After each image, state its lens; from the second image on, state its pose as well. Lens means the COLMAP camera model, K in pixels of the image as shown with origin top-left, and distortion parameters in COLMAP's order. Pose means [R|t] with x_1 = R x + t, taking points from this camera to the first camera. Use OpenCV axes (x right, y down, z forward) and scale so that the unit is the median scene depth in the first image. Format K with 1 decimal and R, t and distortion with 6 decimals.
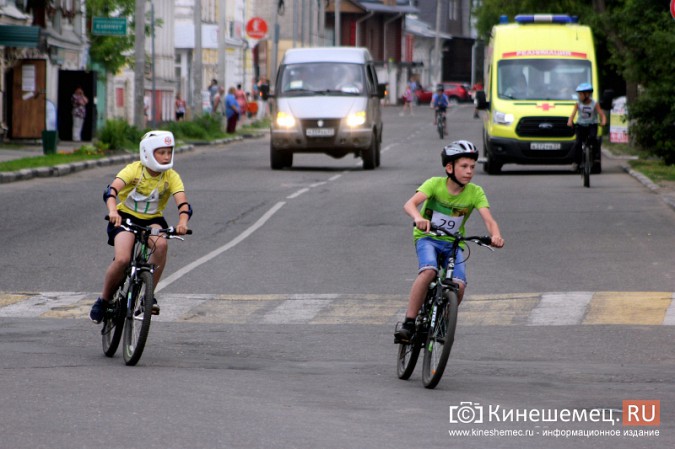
lens RADIAL K [[1666.5, 0, 337.5], [0, 1666.5, 224.5], [0, 0, 1]] dist [0.181049, -0.030040]
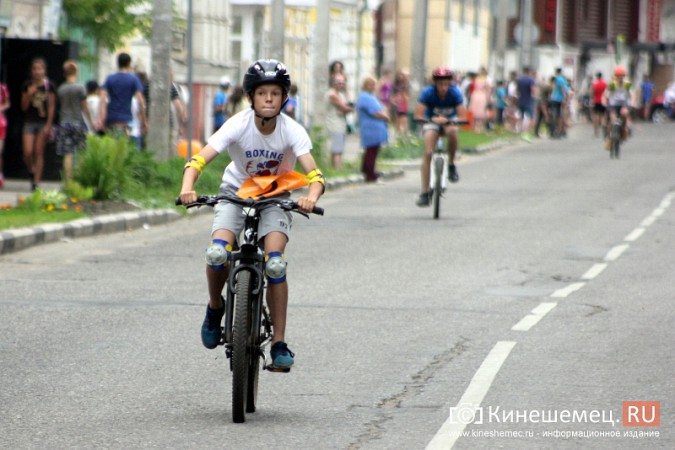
lens RADIAL K [[1666.5, 0, 337.5], [0, 1666.5, 225.0], [0, 0, 1]] dist [0.181049, -0.030040]
pose [[0.999755, 0.013606, -0.017445, -0.055374], [-0.013966, 0.999688, -0.020713, -0.026948], [0.017157, 0.020951, 0.999633, 0.492683]]
